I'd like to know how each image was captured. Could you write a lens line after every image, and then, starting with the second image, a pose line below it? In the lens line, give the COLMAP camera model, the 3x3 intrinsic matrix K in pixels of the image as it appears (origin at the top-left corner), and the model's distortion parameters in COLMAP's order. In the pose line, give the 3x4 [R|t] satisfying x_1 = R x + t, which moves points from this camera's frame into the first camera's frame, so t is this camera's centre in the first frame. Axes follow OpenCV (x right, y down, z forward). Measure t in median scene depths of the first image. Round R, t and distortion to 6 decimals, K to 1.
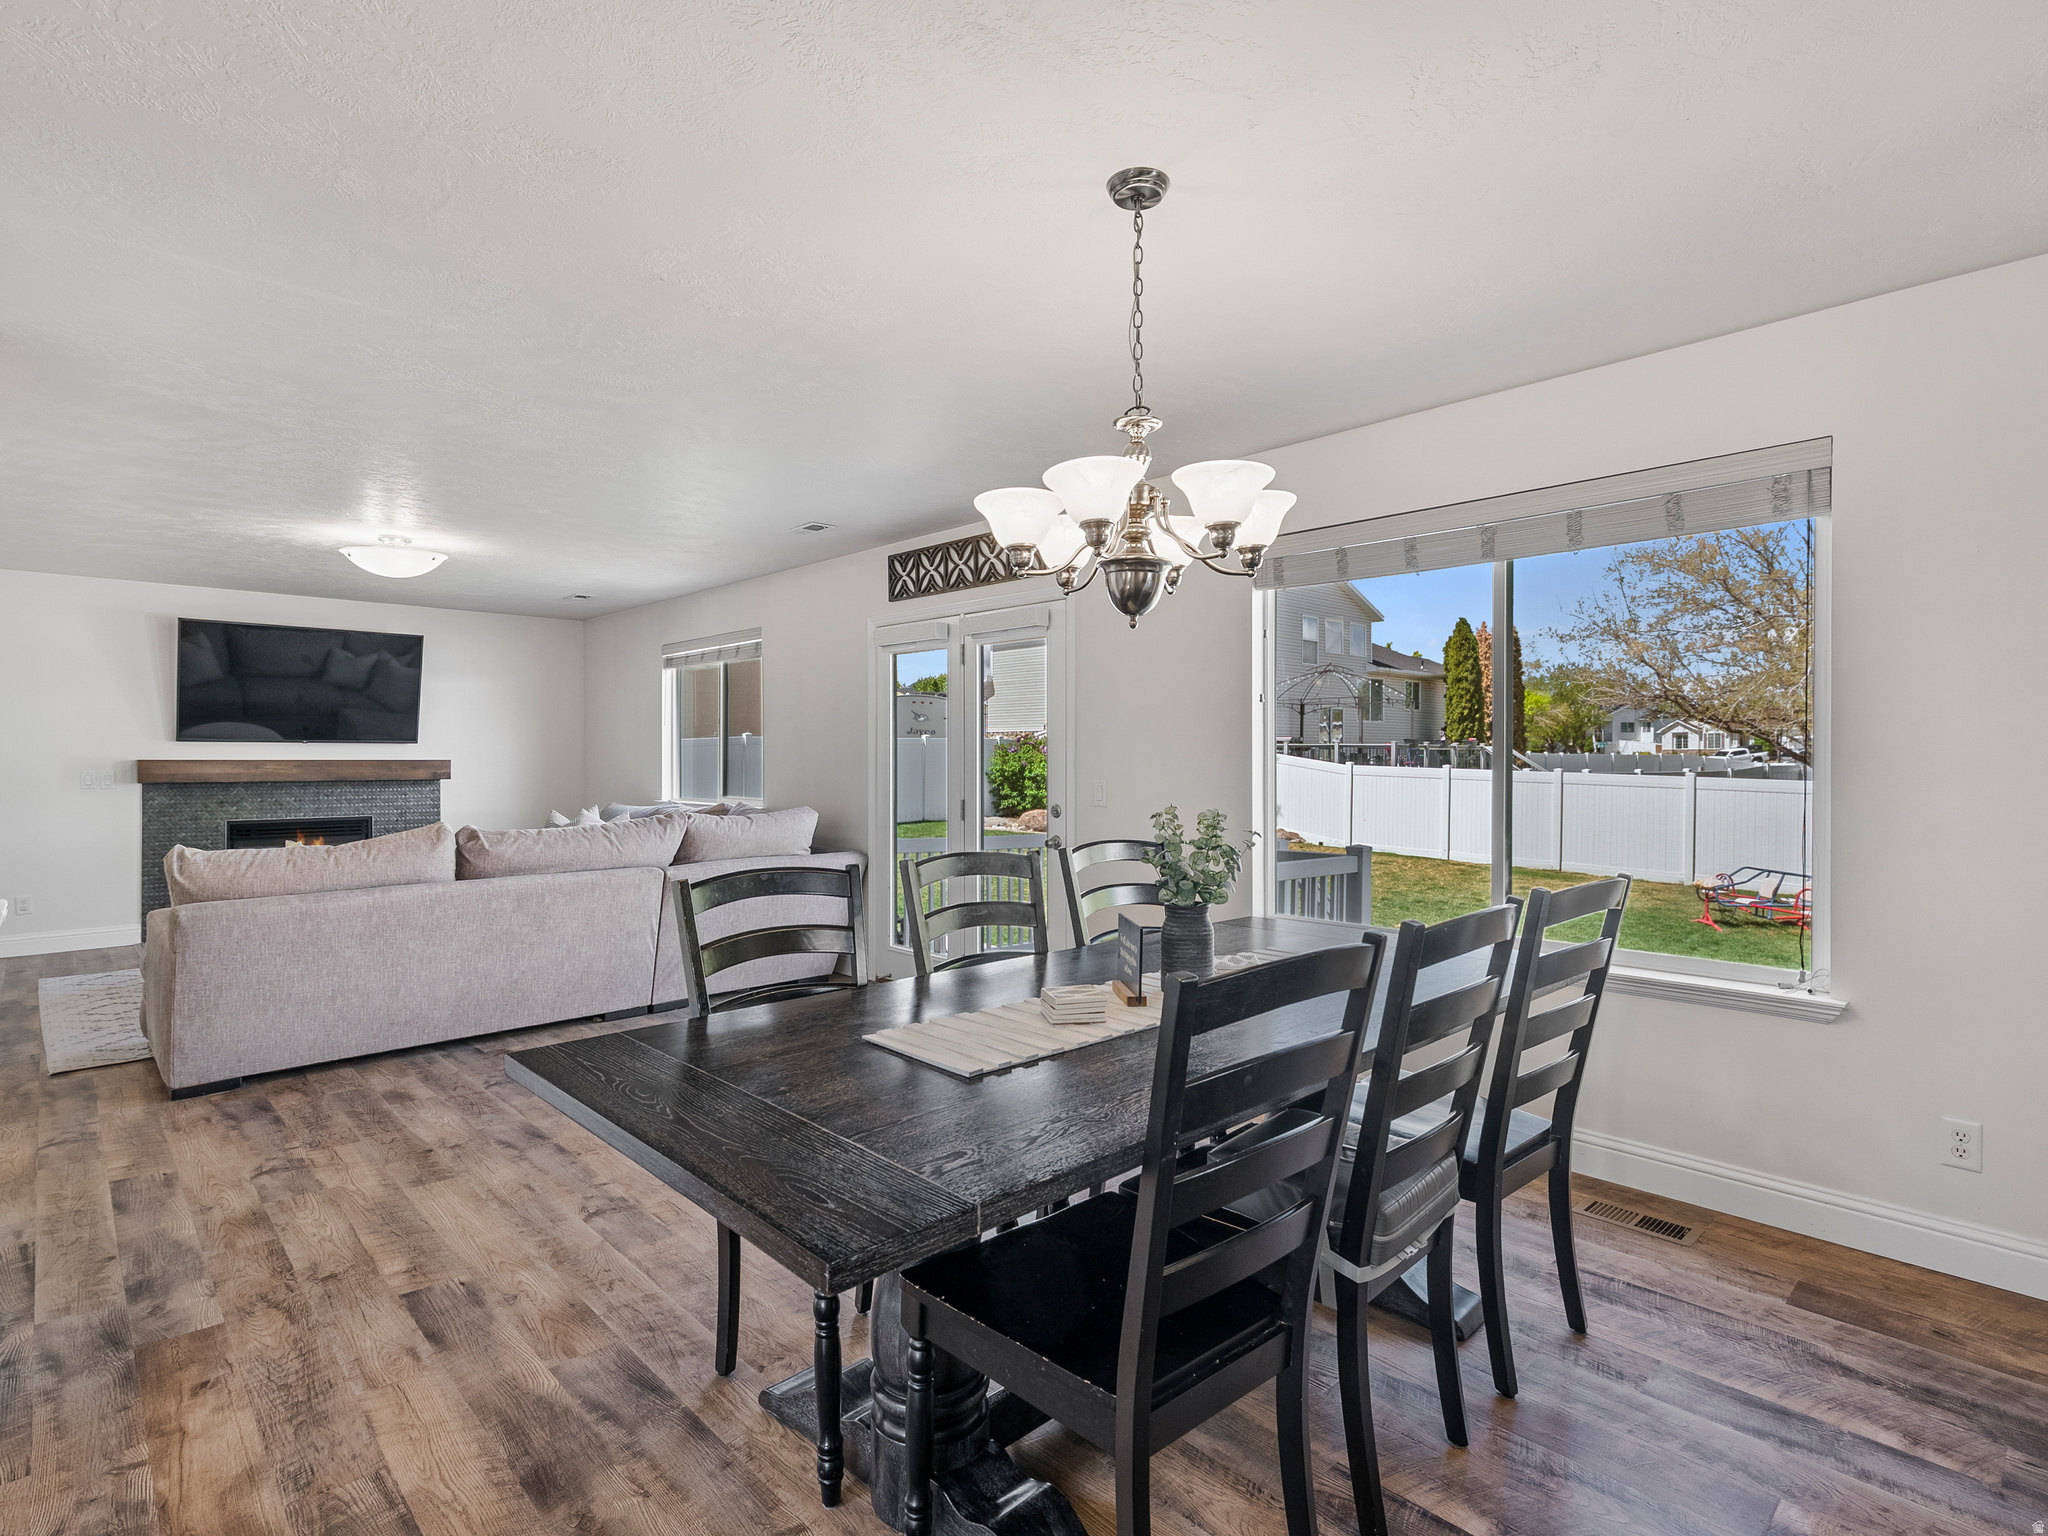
lens RADIAL K [[1051.4, 0, 1016.6], [0, 1051.4, 762.0], [0, 0, 1]] dist [0.001716, 0.003499]
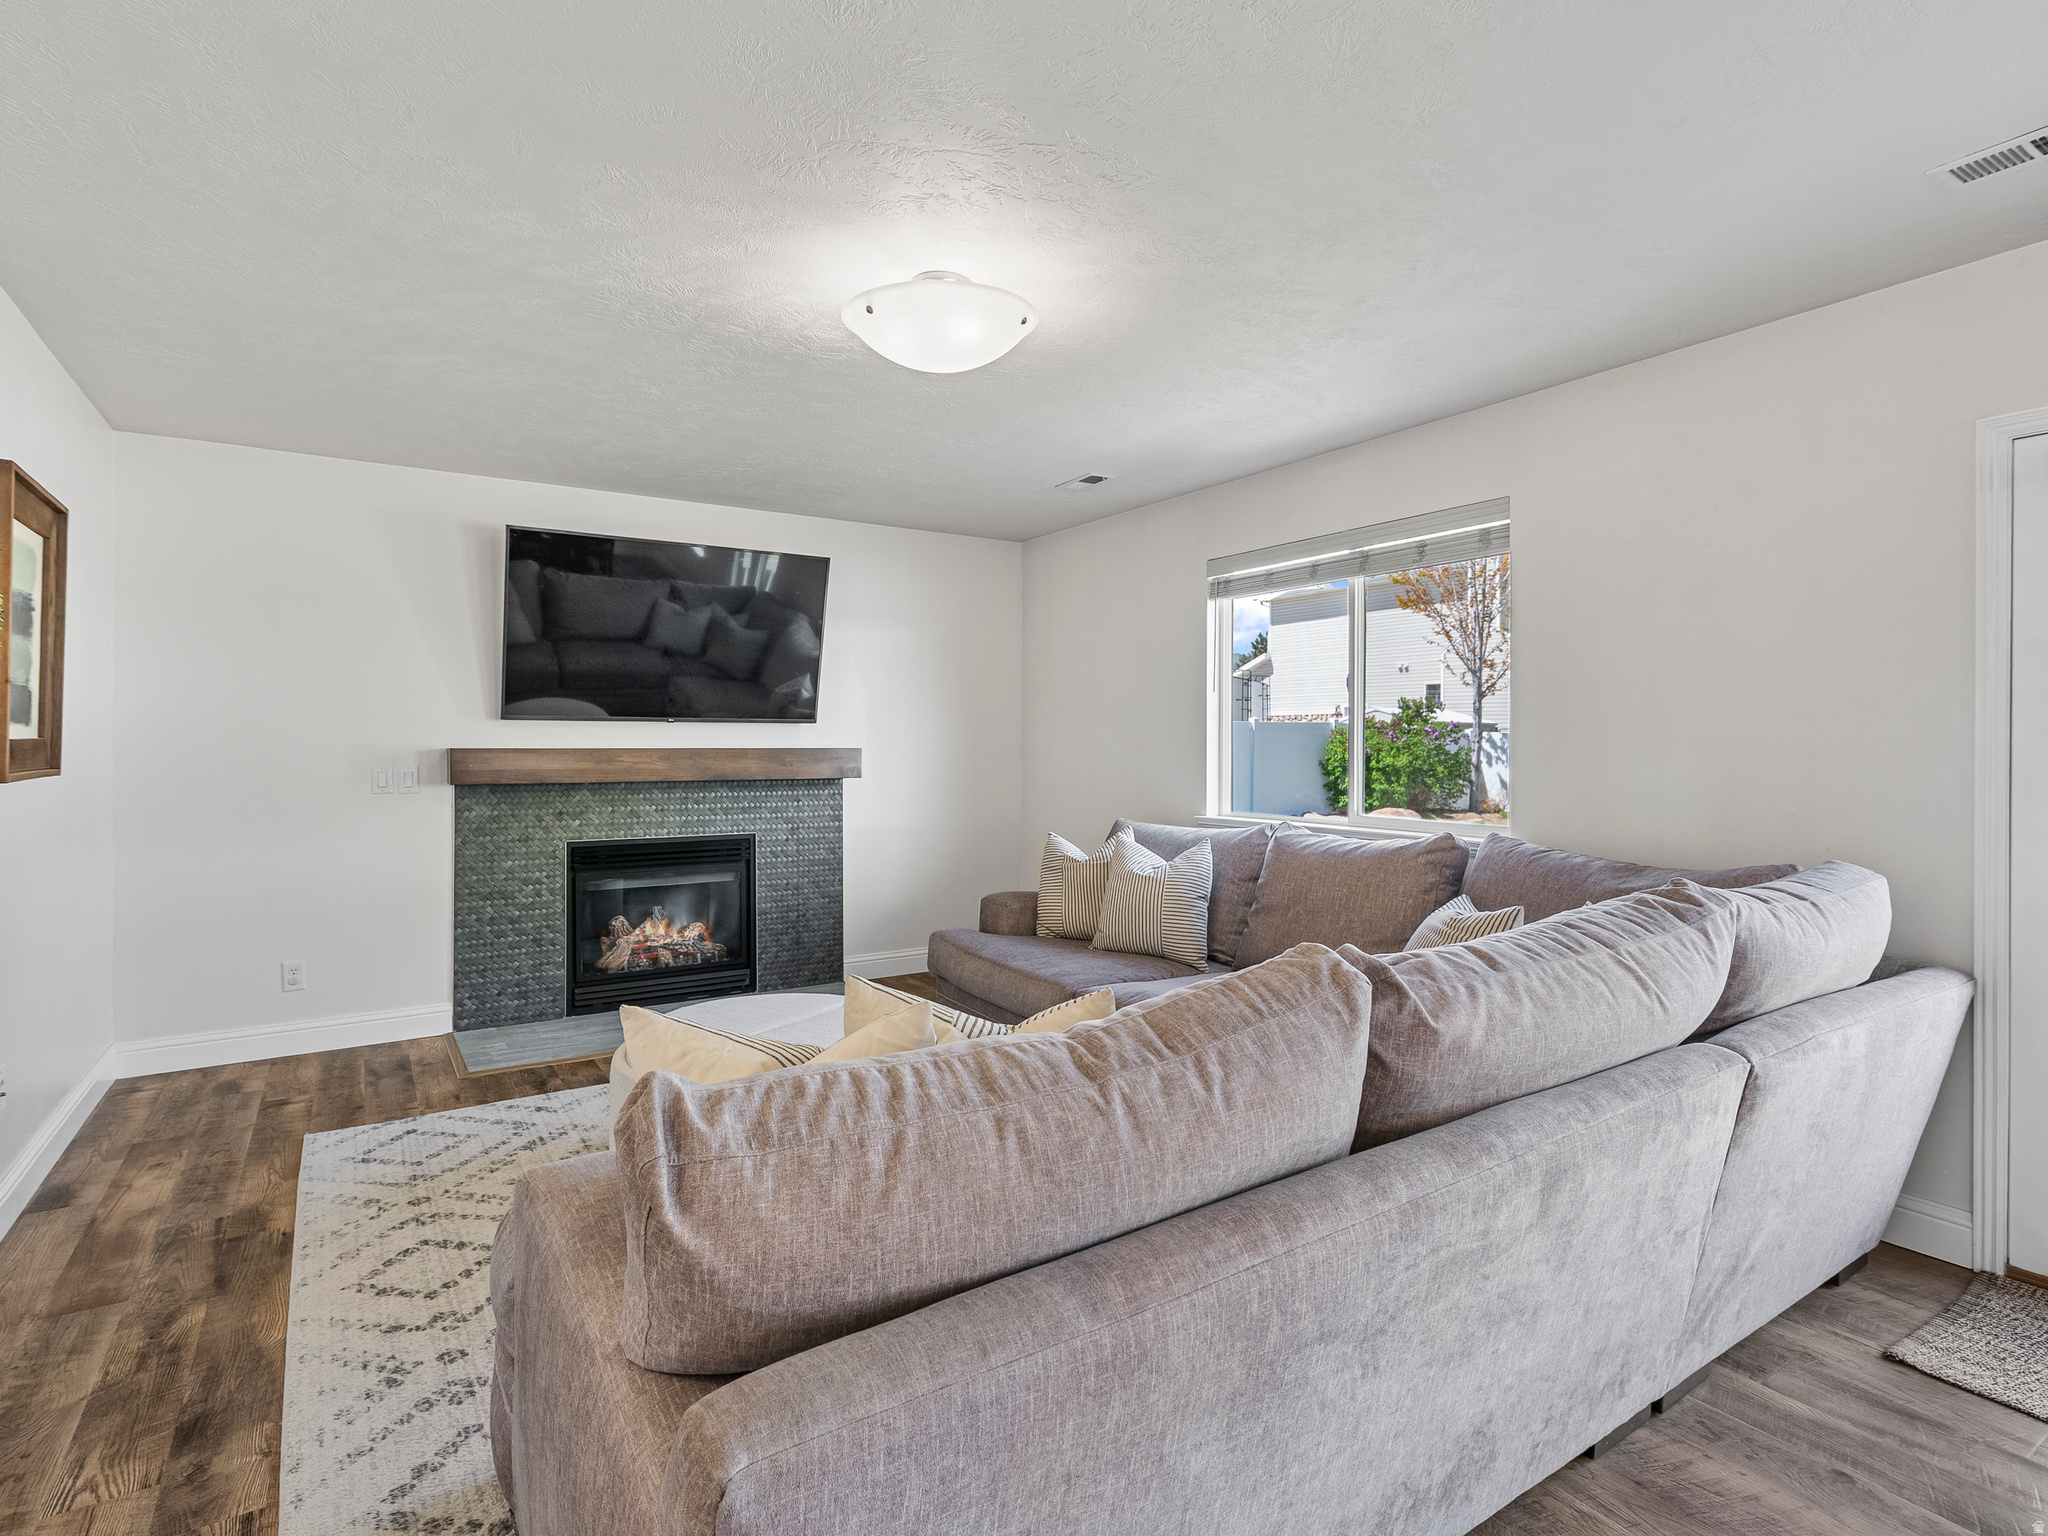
lens RADIAL K [[1051.4, 0, 1022.7], [0, 1051.4, 748.6], [0, 0, 1]] dist [0.001716, 0.003499]
pose [[0.984438, 0.002501, -0.175712, -0.367772], [-0.002393, 0.999997, 0.000825, -0.003534], [0.175714, -0.000392, 0.984441, 0.419817]]
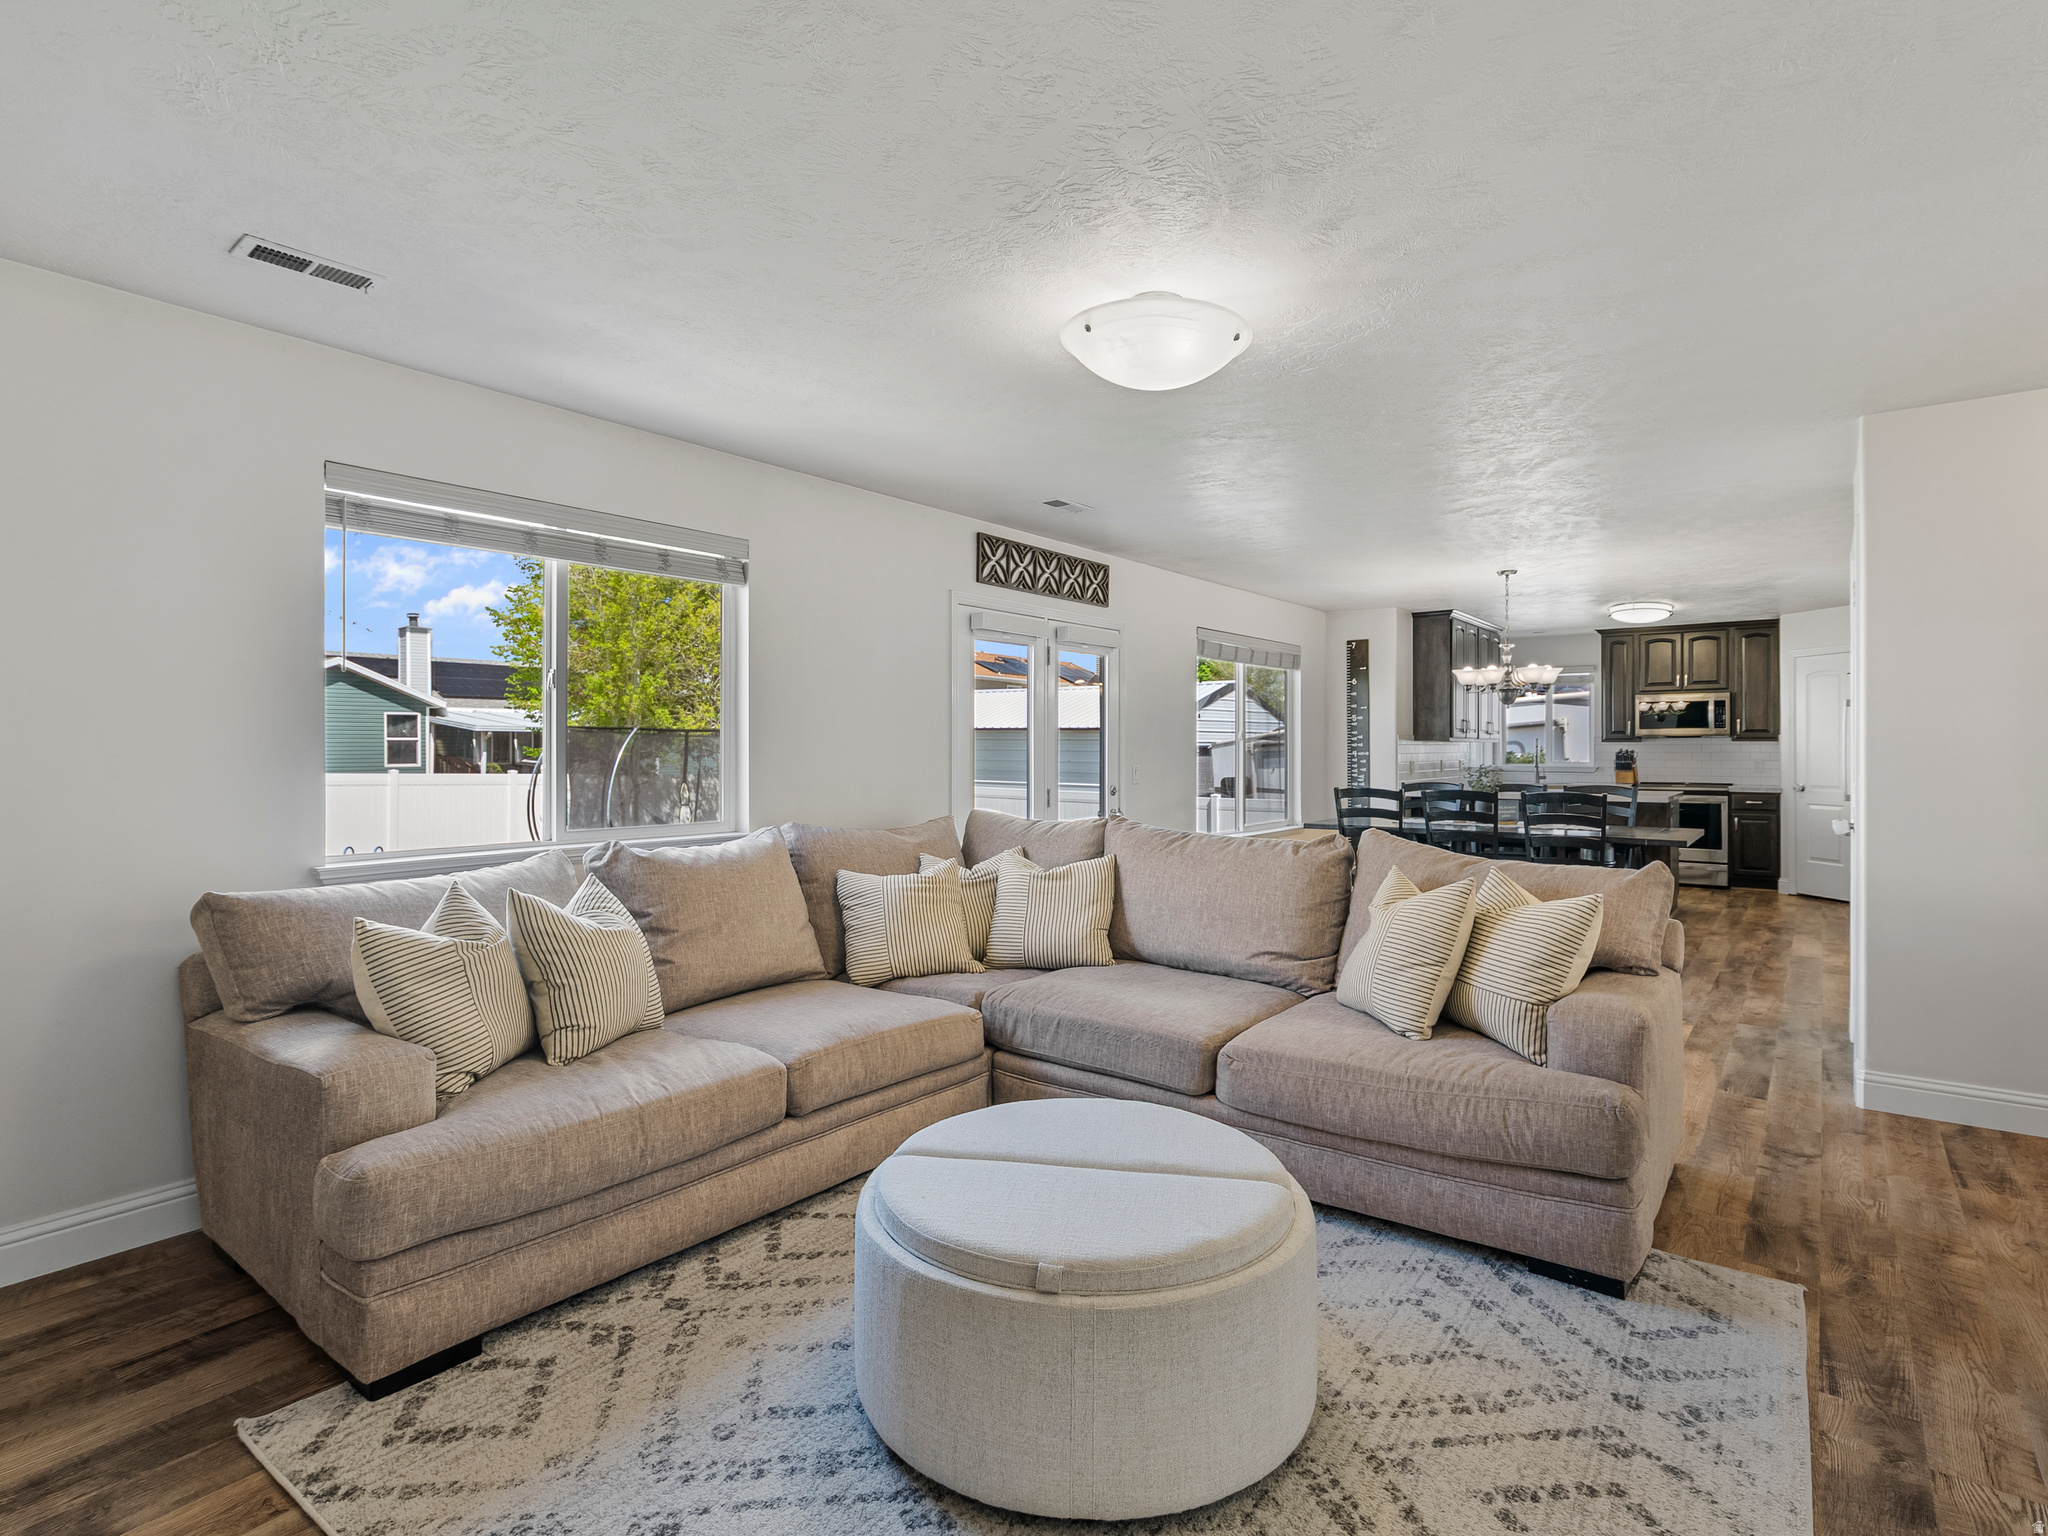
lens RADIAL K [[1051.4, 0, 1040.6], [0, 1051.4, 766.7], [0, 0, 1]] dist [0.001716, 0.003499]
pose [[-0.186298, -0.014527, 0.982386, -0.806965], [0.010352, 0.999806, 0.016748, -0.004803], [-0.982439, 0.013290, -0.186111, 0.872408]]
